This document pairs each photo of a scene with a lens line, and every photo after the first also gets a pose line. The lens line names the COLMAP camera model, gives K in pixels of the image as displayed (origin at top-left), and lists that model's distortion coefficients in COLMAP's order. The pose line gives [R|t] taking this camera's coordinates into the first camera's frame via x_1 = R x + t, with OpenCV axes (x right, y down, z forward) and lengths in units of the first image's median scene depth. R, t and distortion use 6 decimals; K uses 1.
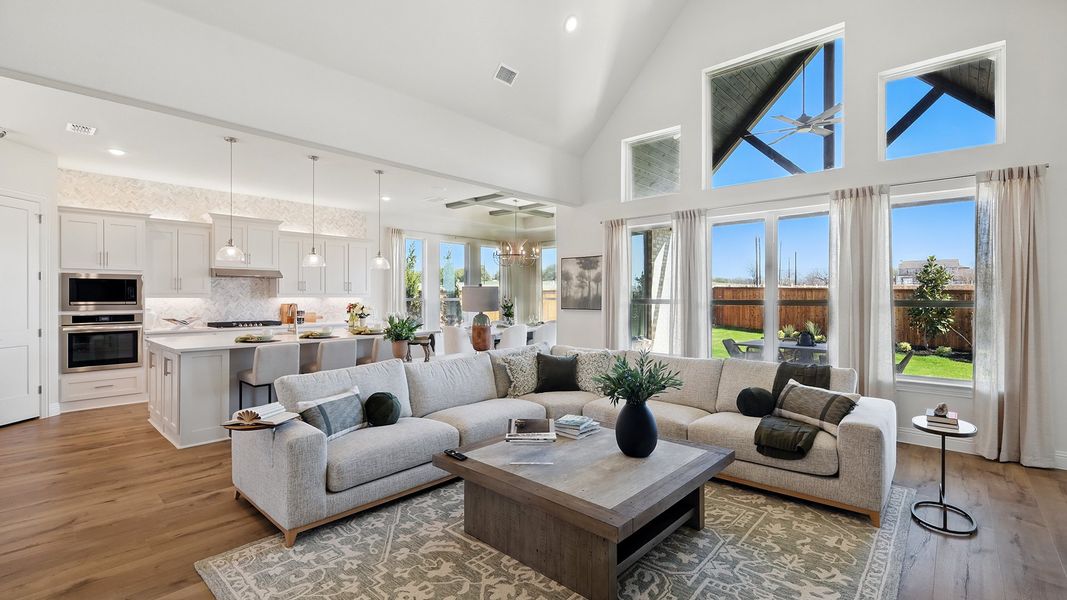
lens RADIAL K [[466.3, 0, 533.9], [0, 466.3, 296.0], [0, 0, 1]] dist [-0.001113, -0.000129]
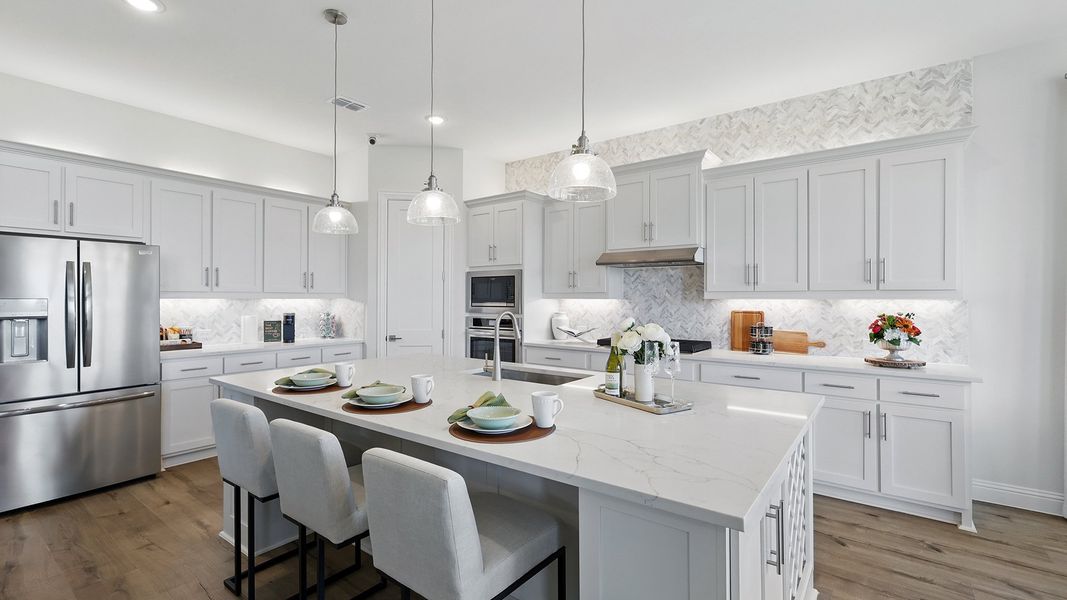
lens RADIAL K [[466.3, 0, 533.9], [0, 466.3, 296.0], [0, 0, 1]] dist [-0.001113, -0.000129]
pose [[0.089866, -0.000141, -0.995954, -0.057971], [0.001342, 0.999999, -0.000020, -0.000781], [0.995953, -0.001335, 0.089866, 0.957478]]
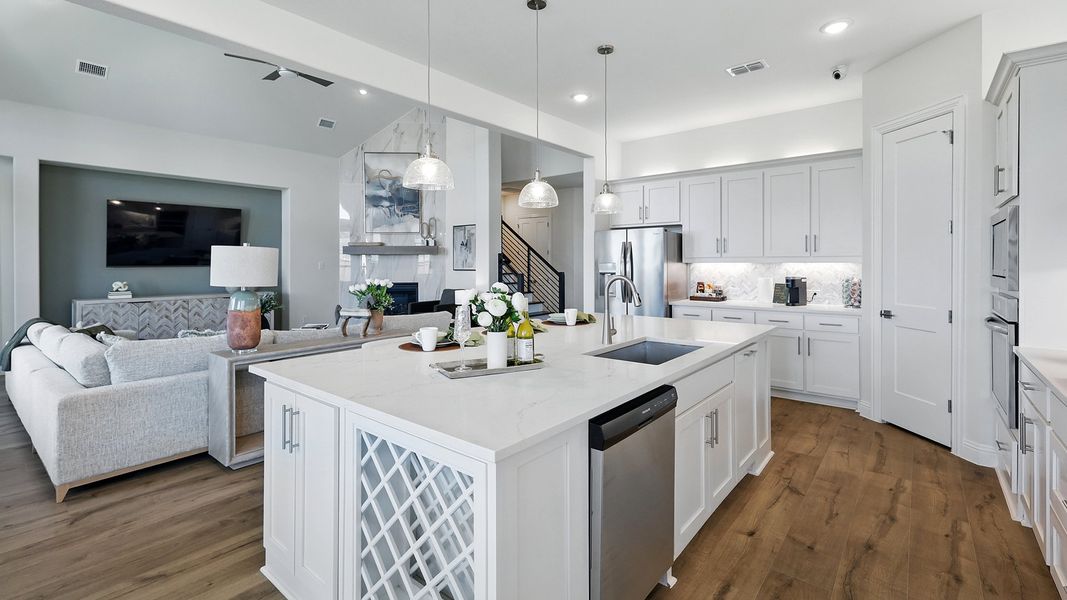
lens RADIAL K [[469.2, 0, 534.0], [0, 469.2, 263.7], [0, 0, 1]] dist [-0.000434, -0.000012]
pose [[-0.998648, 0.004427, -0.051784, -0.402464], [0.004654, 0.999980, -0.004253, 0.006600], [0.051764, -0.004489, -0.998649, 1.406077]]
